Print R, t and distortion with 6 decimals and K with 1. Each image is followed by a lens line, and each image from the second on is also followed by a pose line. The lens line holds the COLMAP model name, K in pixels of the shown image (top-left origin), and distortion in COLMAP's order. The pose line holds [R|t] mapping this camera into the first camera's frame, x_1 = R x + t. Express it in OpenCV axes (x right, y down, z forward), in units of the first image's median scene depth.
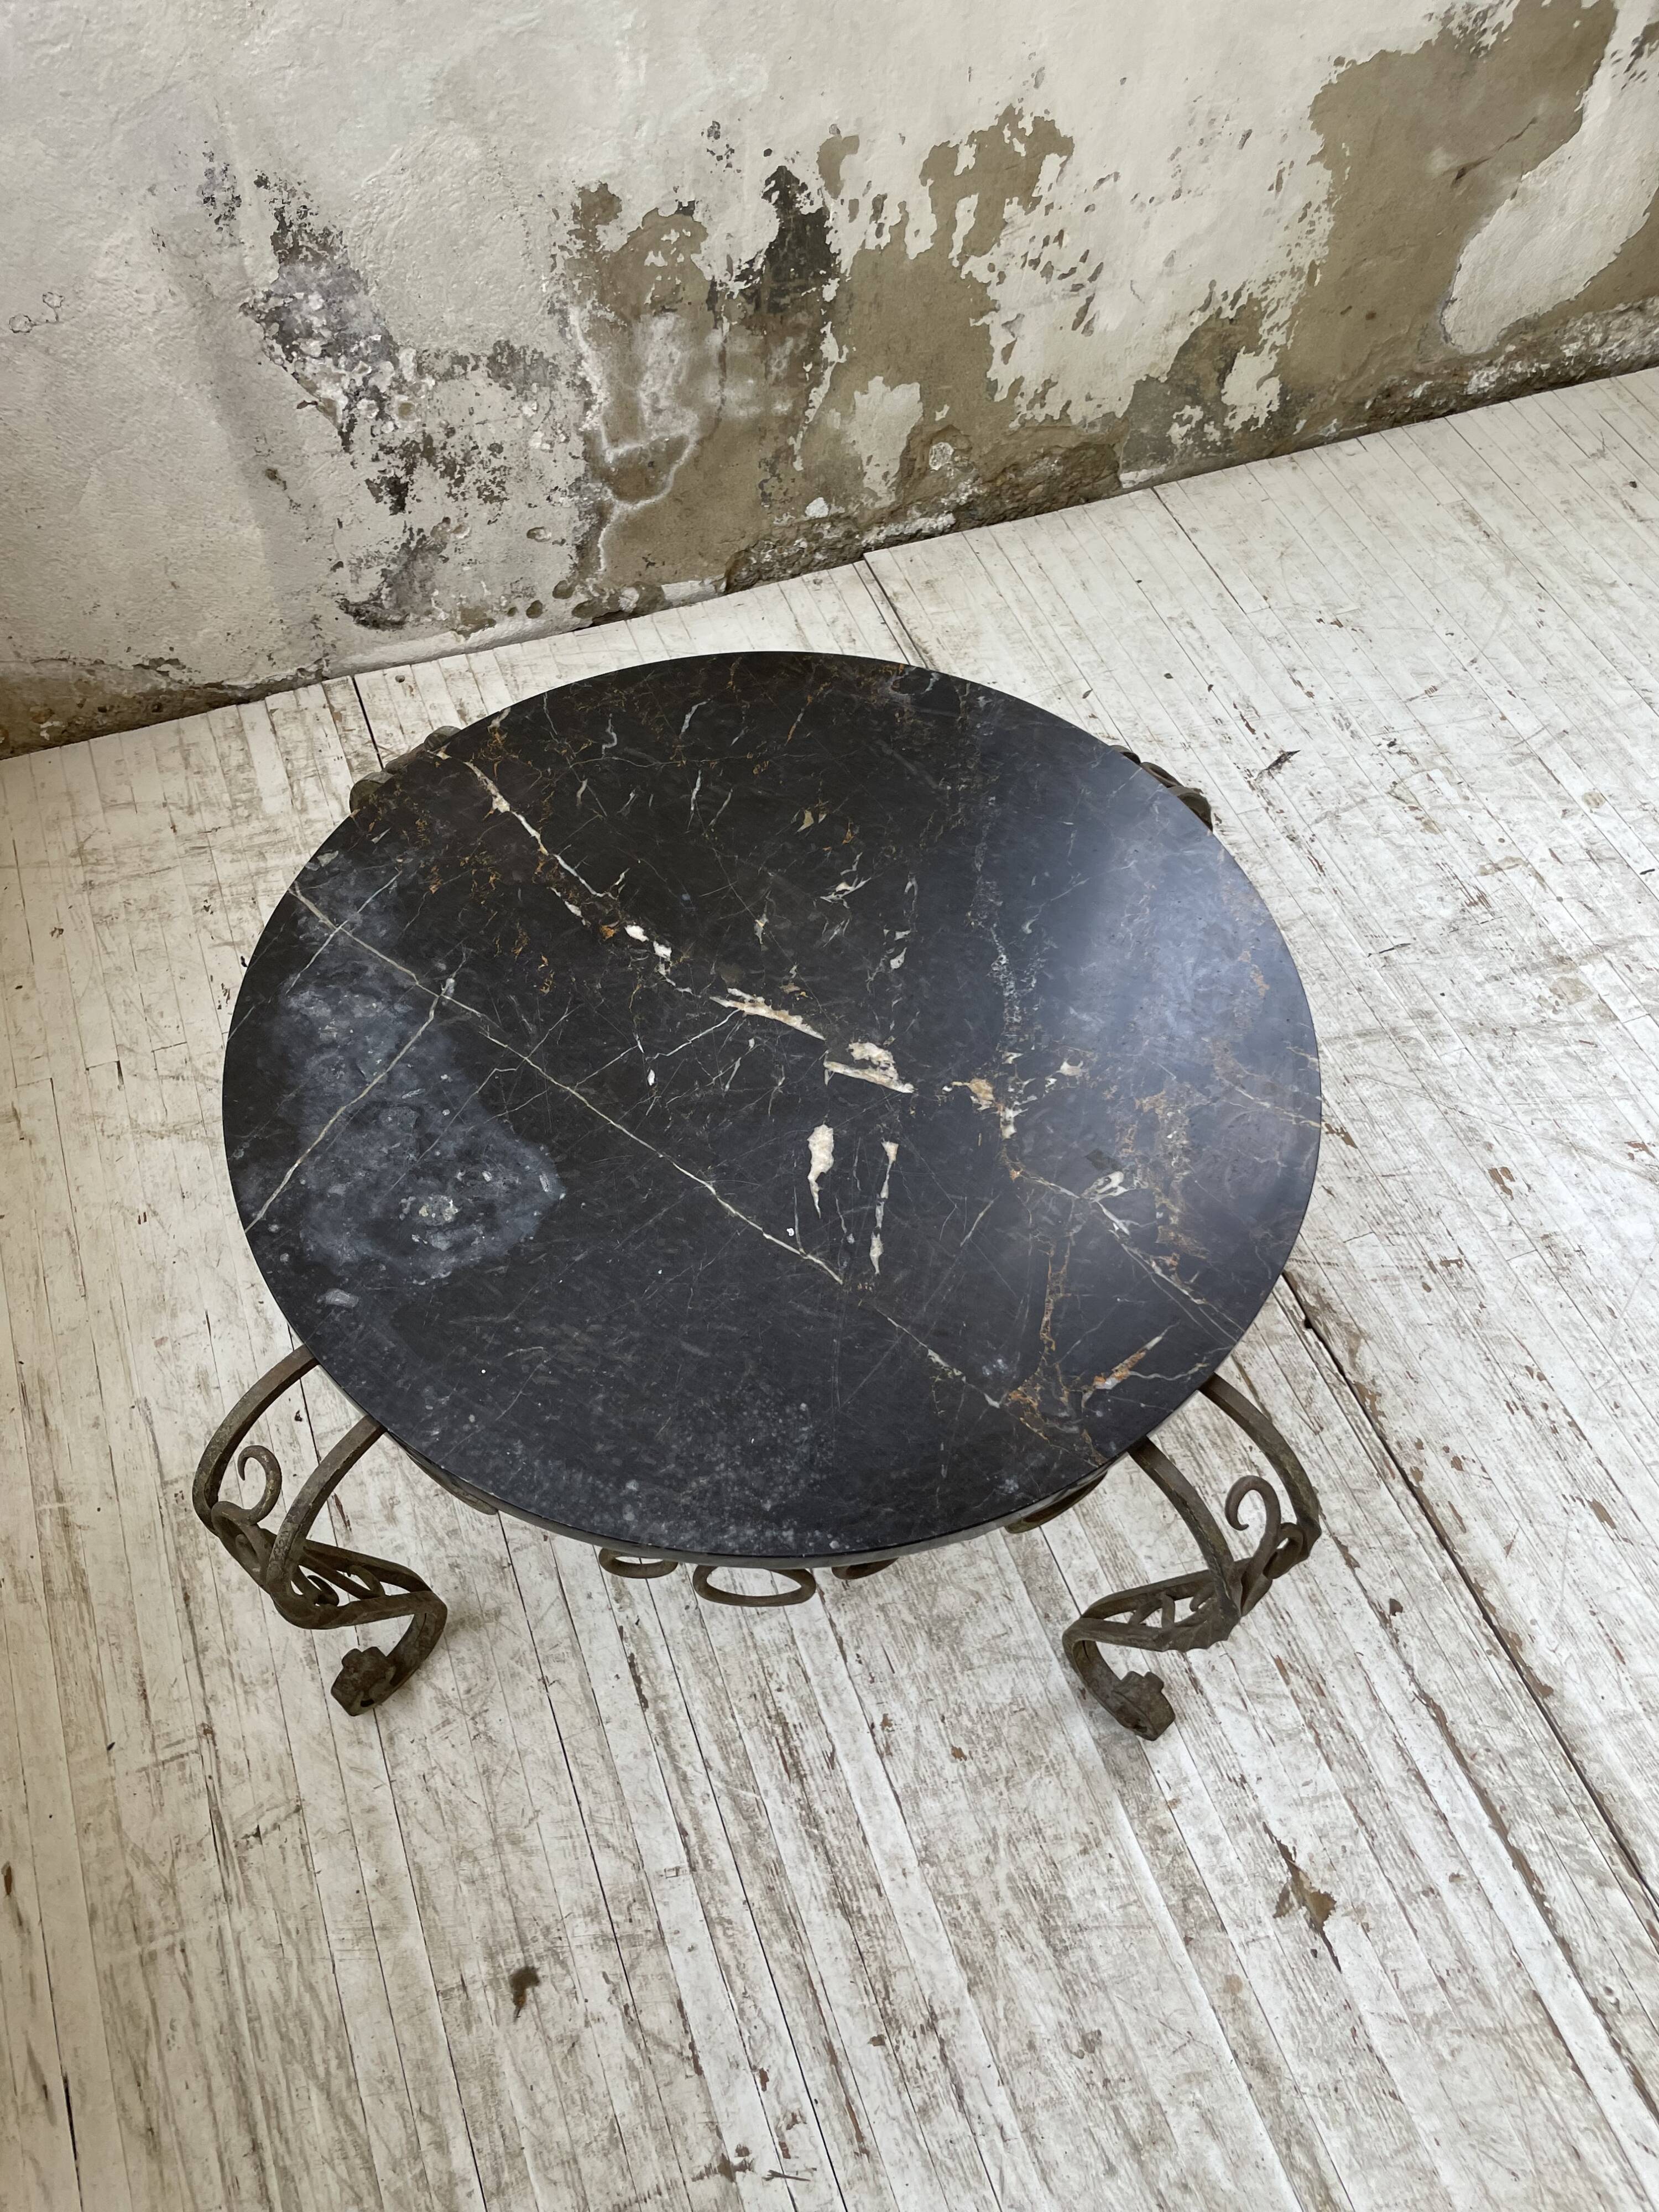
lens RADIAL K [[1687.1, 0, 808.7], [0, 1687.1, 1122.8], [0, 0, 1]] dist [0.079714, -0.113175]
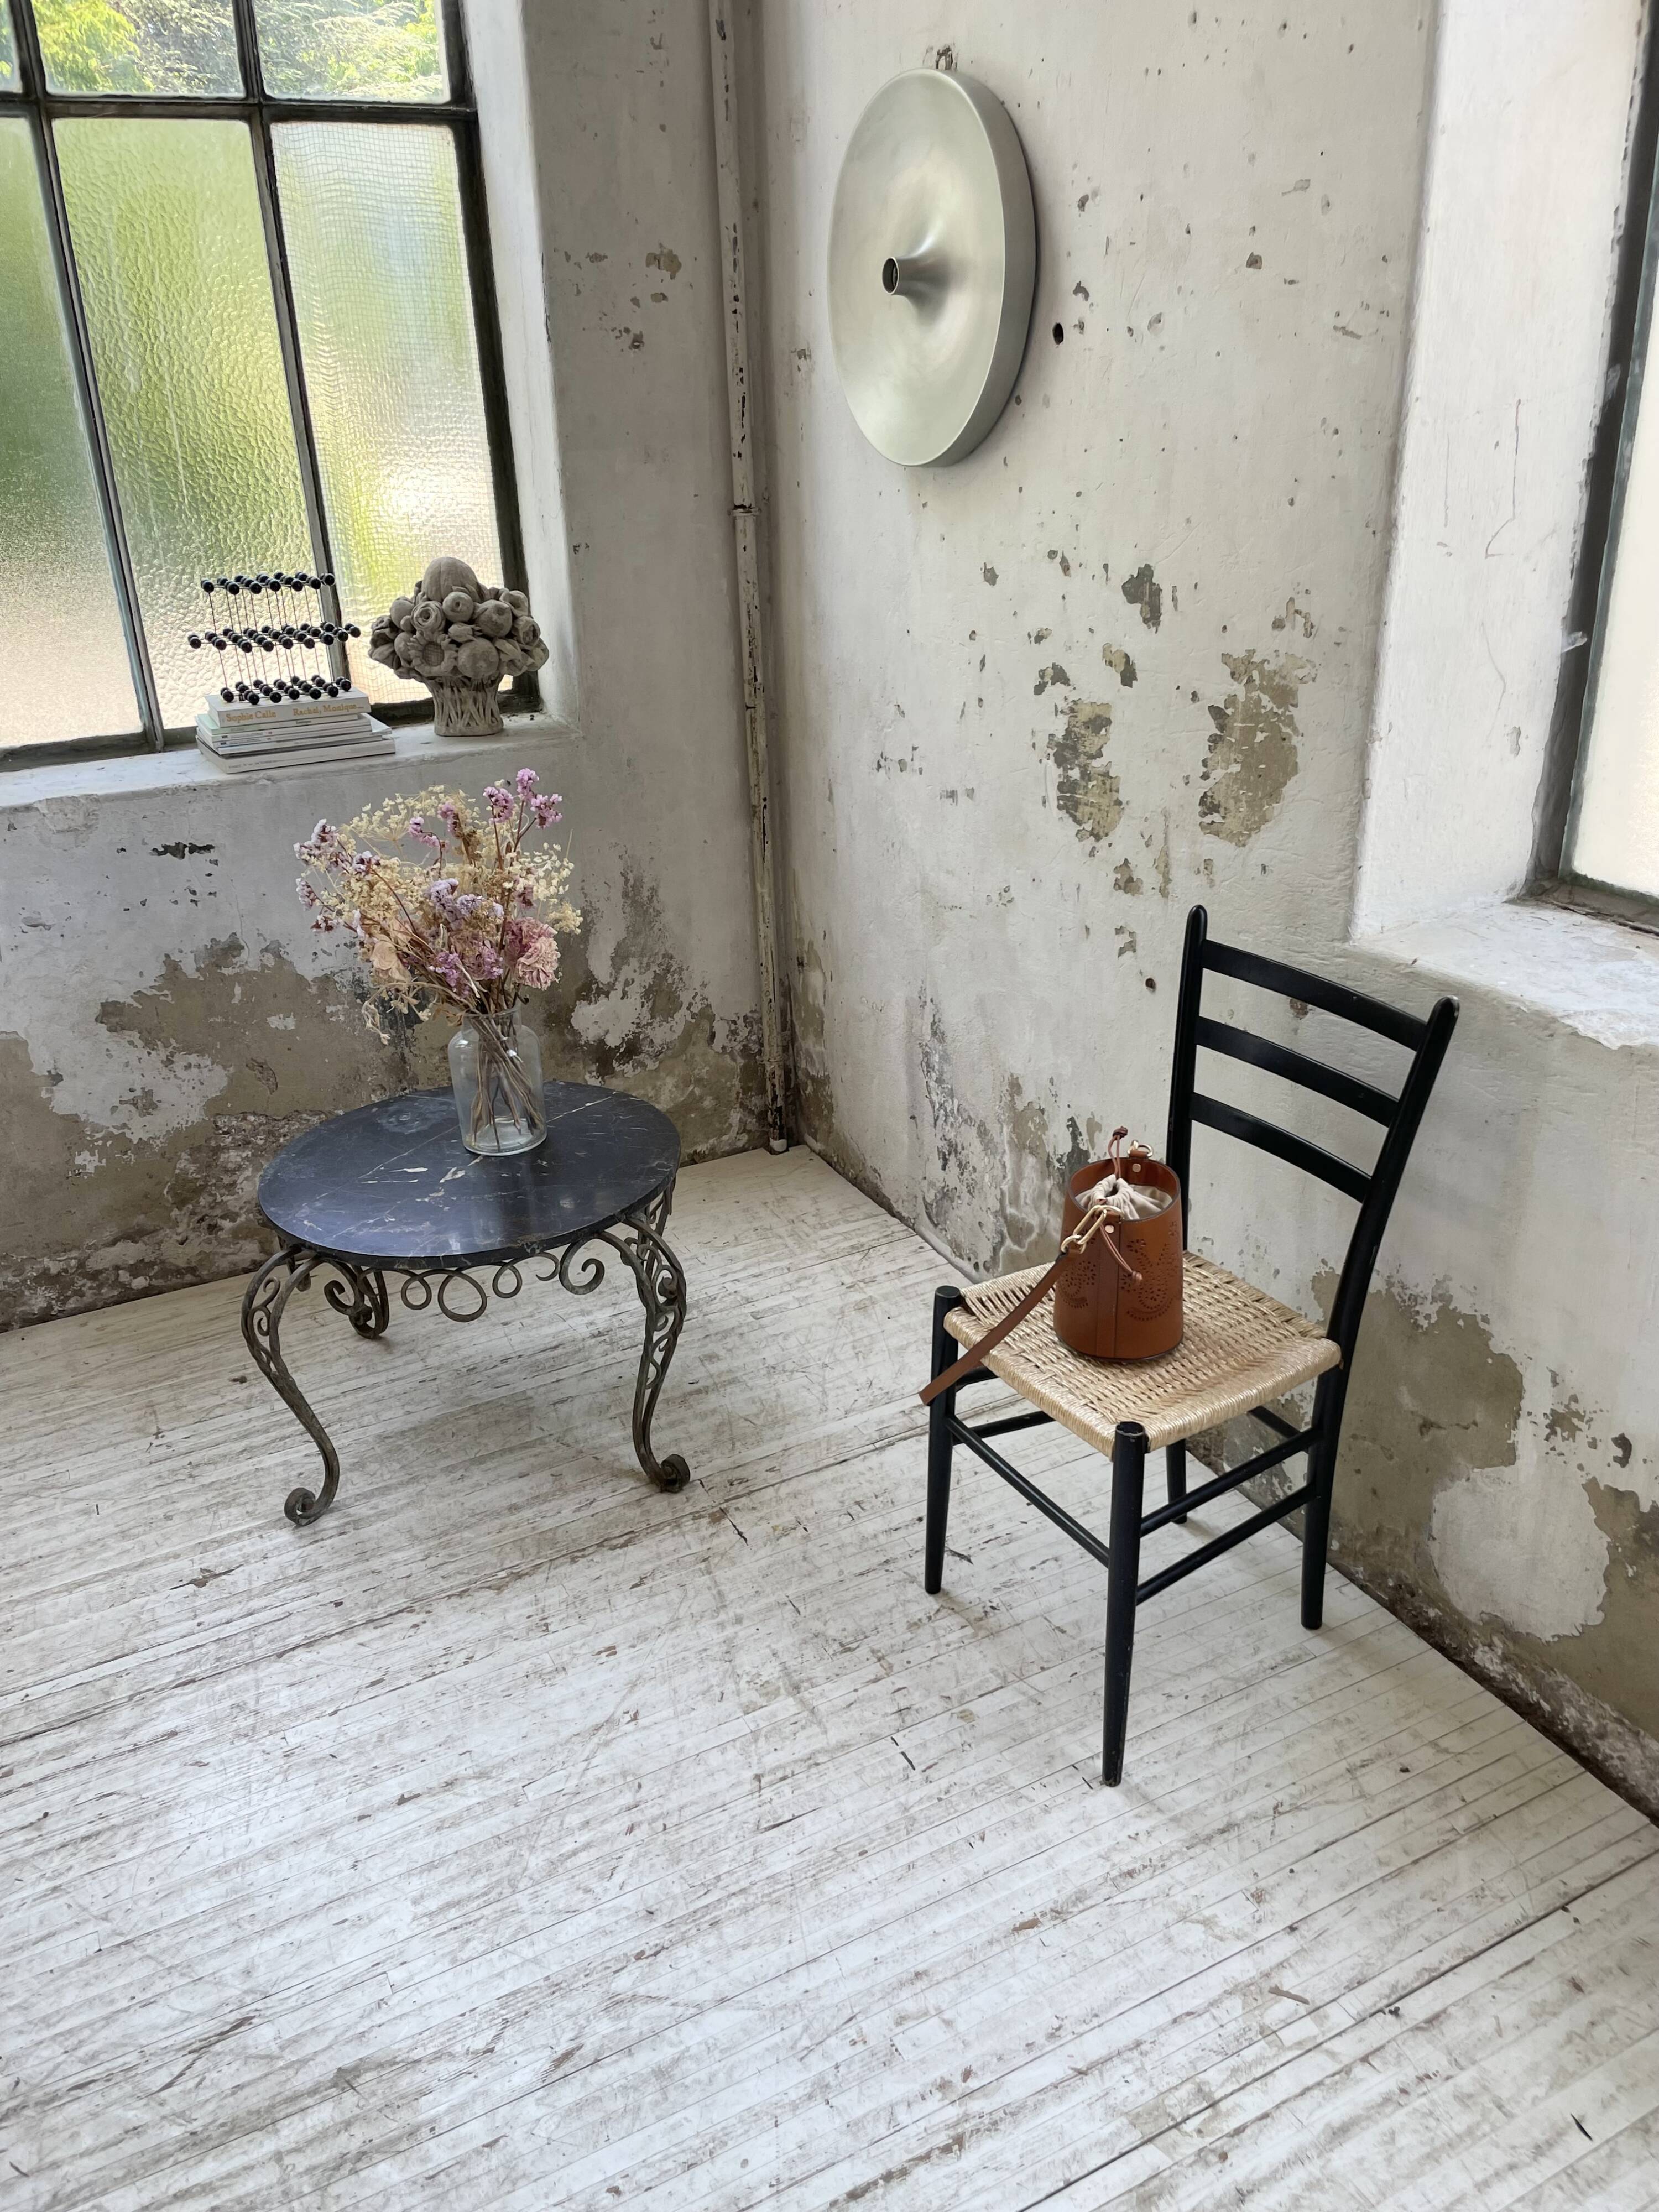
lens RADIAL K [[1669.7, 0, 839.7], [0, 1669.7, 1112.2], [0, 0, 1]] dist [0.096645, -0.144879]
pose [[0.126025, 0.379393, -0.916613, 1.634700], [-0.816332, 0.564663, 0.121481, -0.593695], [0.563666, 0.732951, 0.380872, 0.183141]]
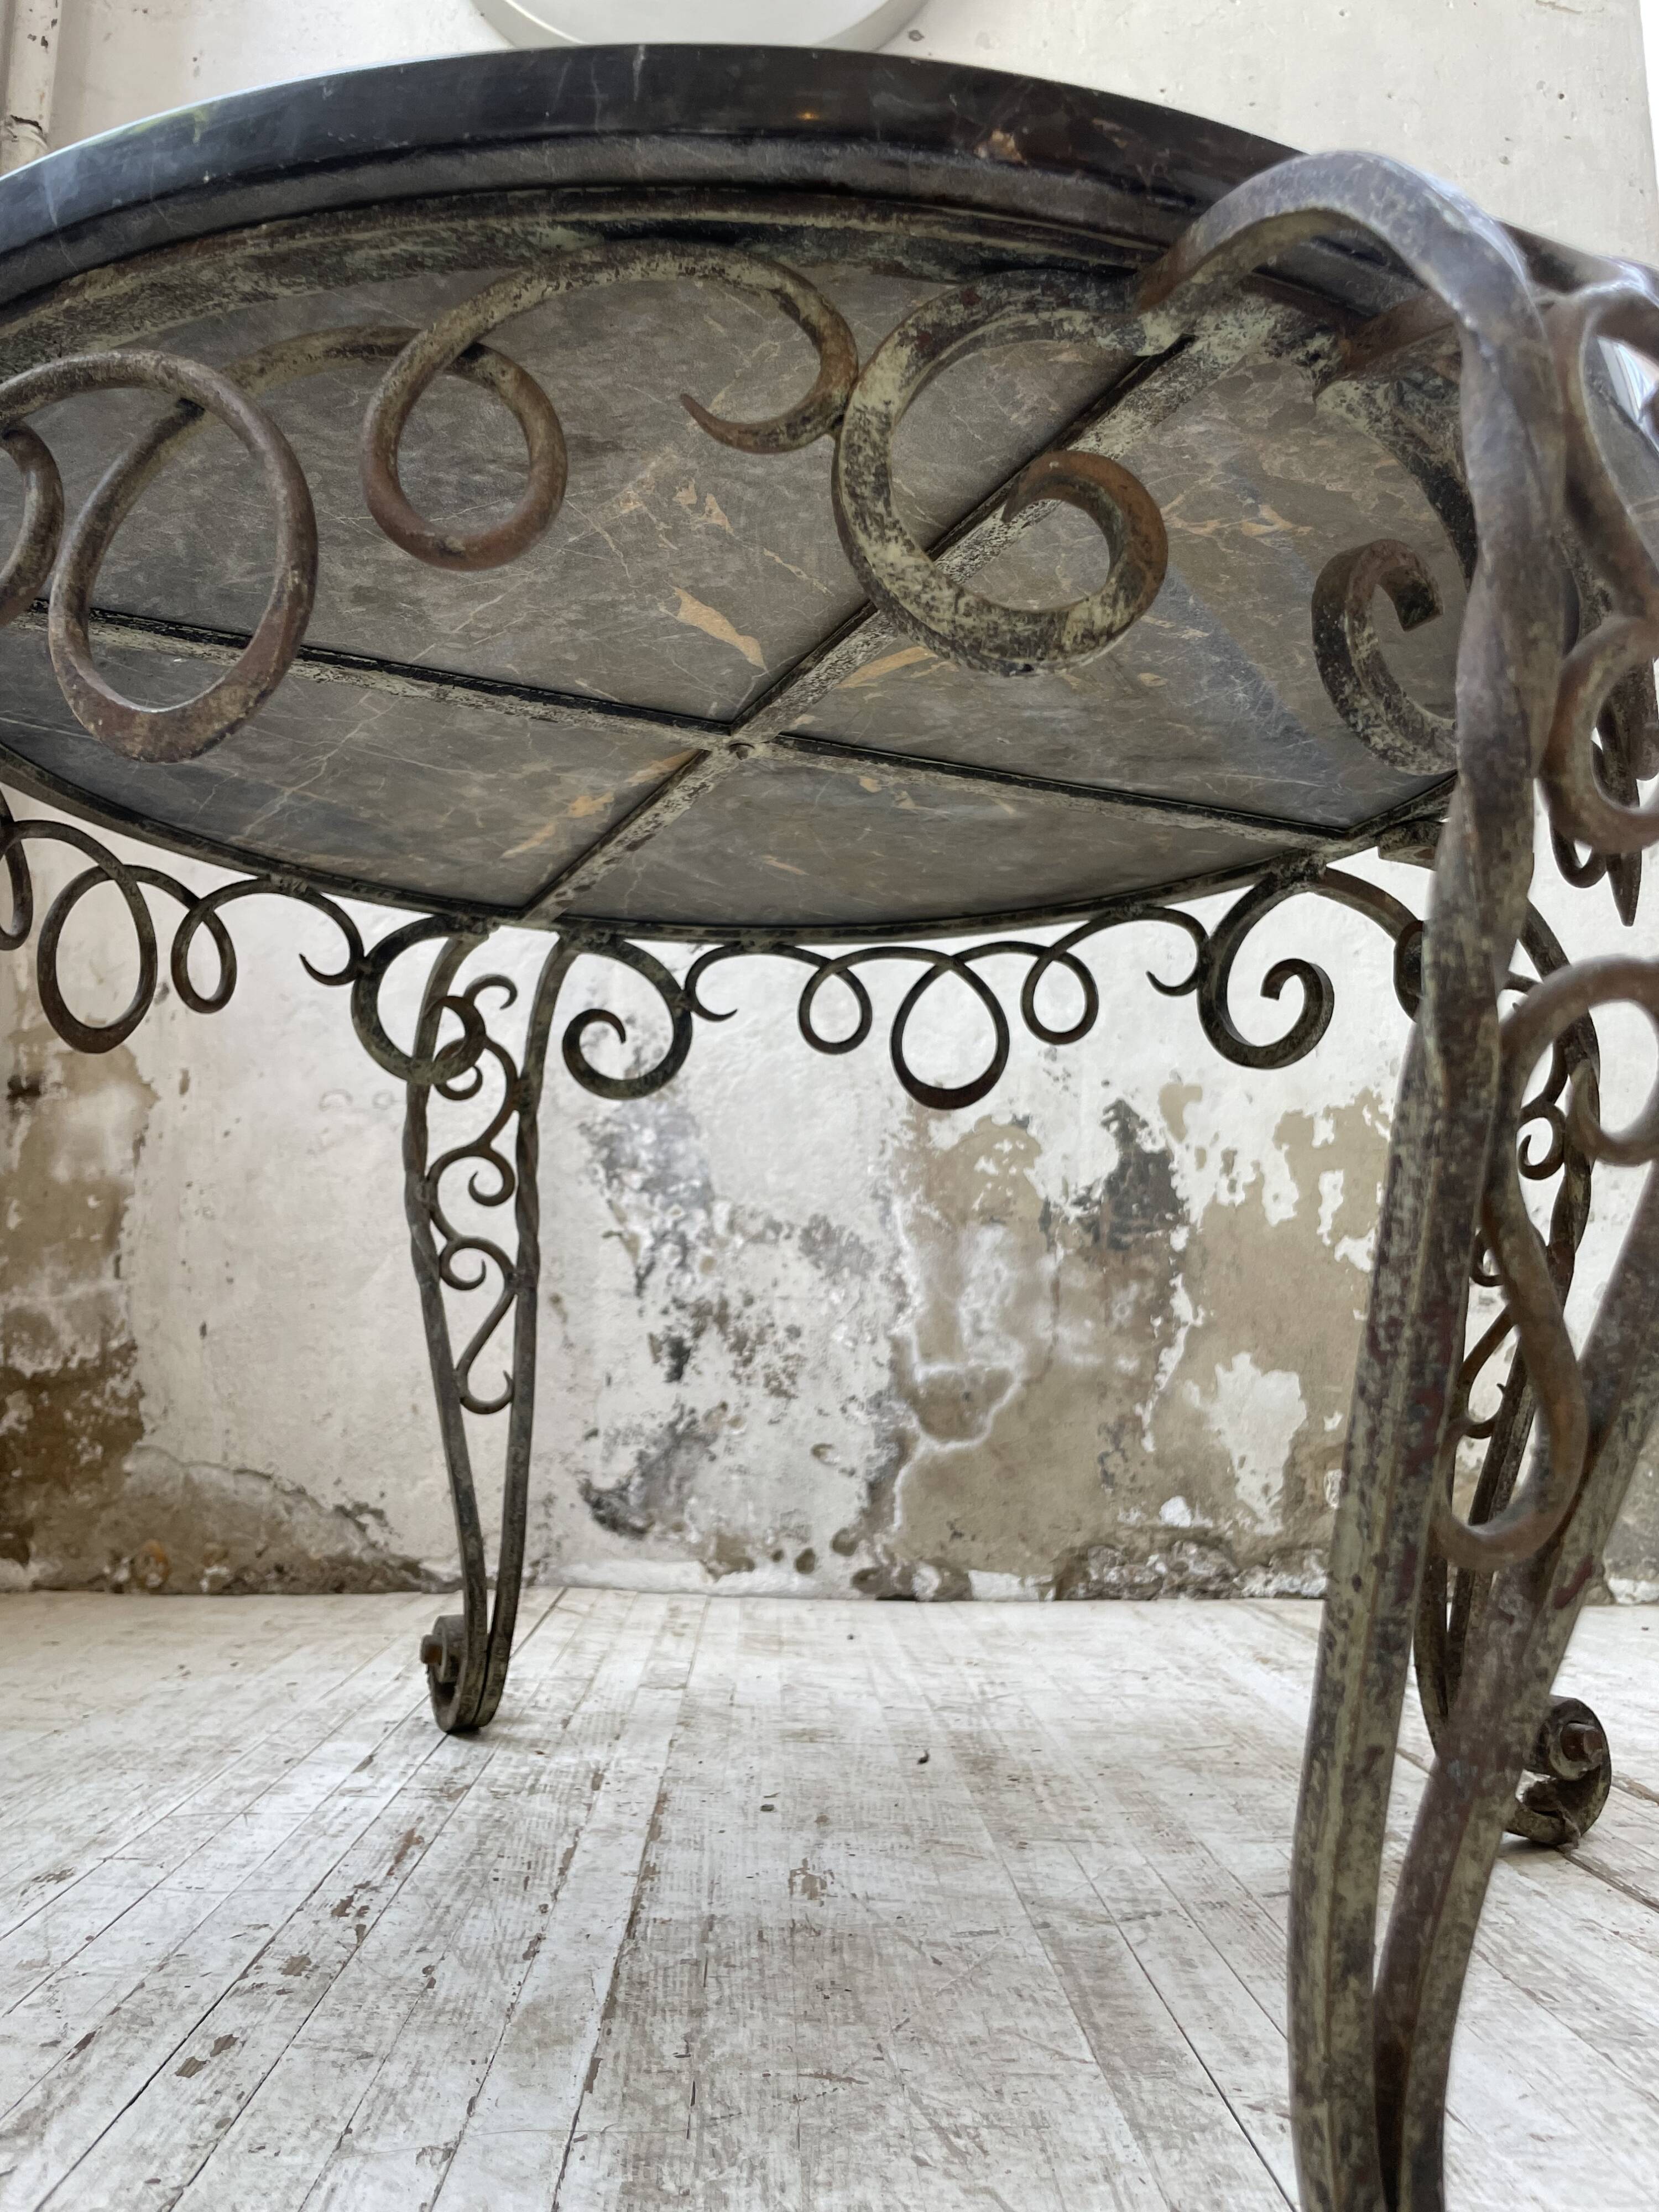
lens RADIAL K [[1695.3, 0, 800.7], [0, 1695.3, 1105.2], [0, 0, 1]] dist [0.101468, -0.152283]
pose [[0.943739, -0.053762, -0.326293, 0.138532], [-0.277272, 0.409069, -0.869357, 0.386524], [0.180215, 0.910918, 0.371148, 0.612309]]
